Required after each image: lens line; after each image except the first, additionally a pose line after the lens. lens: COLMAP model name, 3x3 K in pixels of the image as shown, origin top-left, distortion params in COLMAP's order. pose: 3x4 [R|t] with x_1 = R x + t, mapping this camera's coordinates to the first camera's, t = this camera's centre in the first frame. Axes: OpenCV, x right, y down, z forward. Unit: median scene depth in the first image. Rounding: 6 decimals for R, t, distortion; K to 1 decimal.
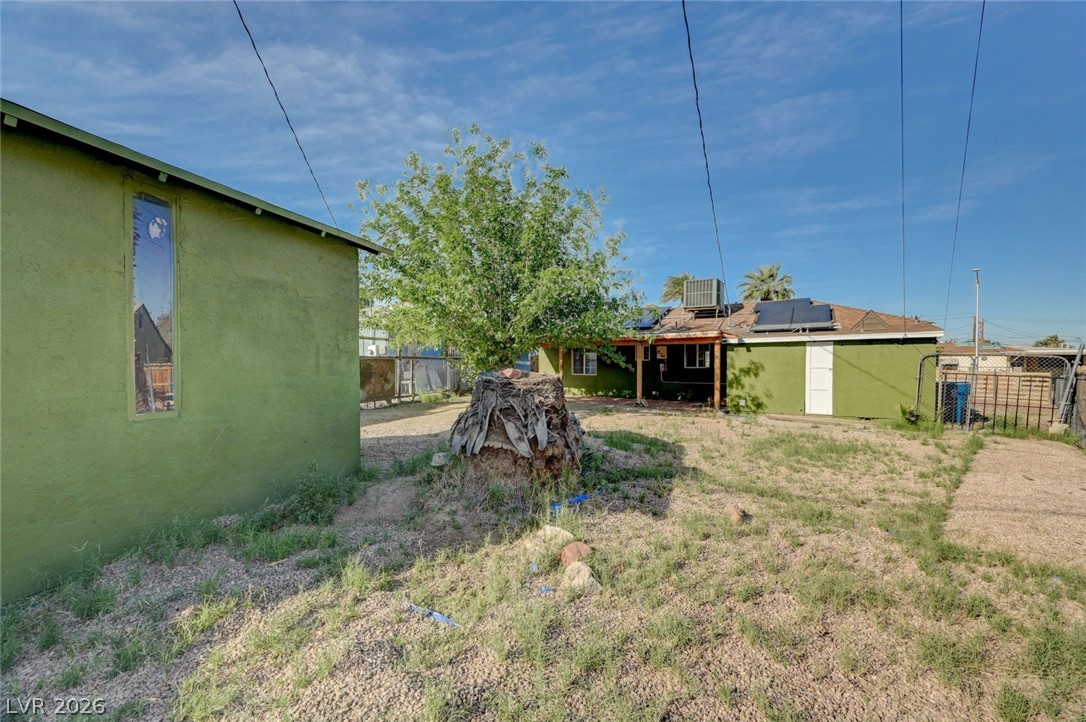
lens RADIAL K [[437.7, 0, 550.0], [0, 437.7, 365.6], [0, 0, 1]] dist [-0.000949, 0.000070]
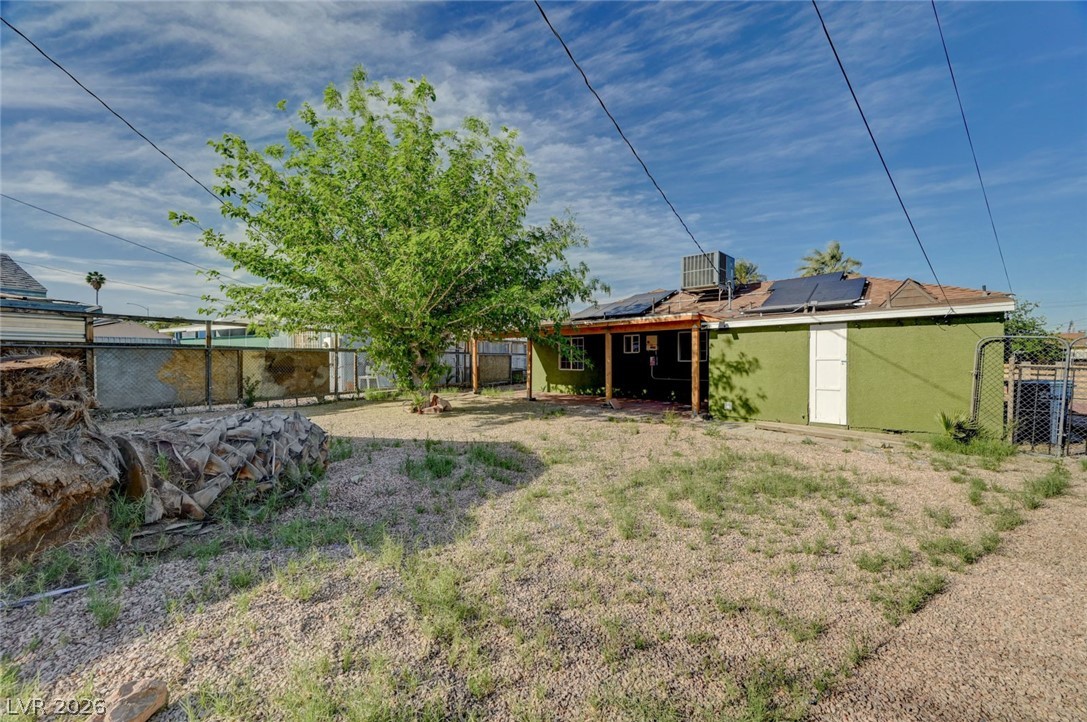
lens RADIAL K [[438.1, 0, 537.5], [0, 438.1, 355.9], [0, 0, 1]] dist [-0.000949, 0.000070]
pose [[0.986959, -0.003595, -0.160929, 0.232895], [0.001356, 0.999901, -0.014024, 0.007968], [0.160963, 0.013623, 0.986866, 0.185392]]
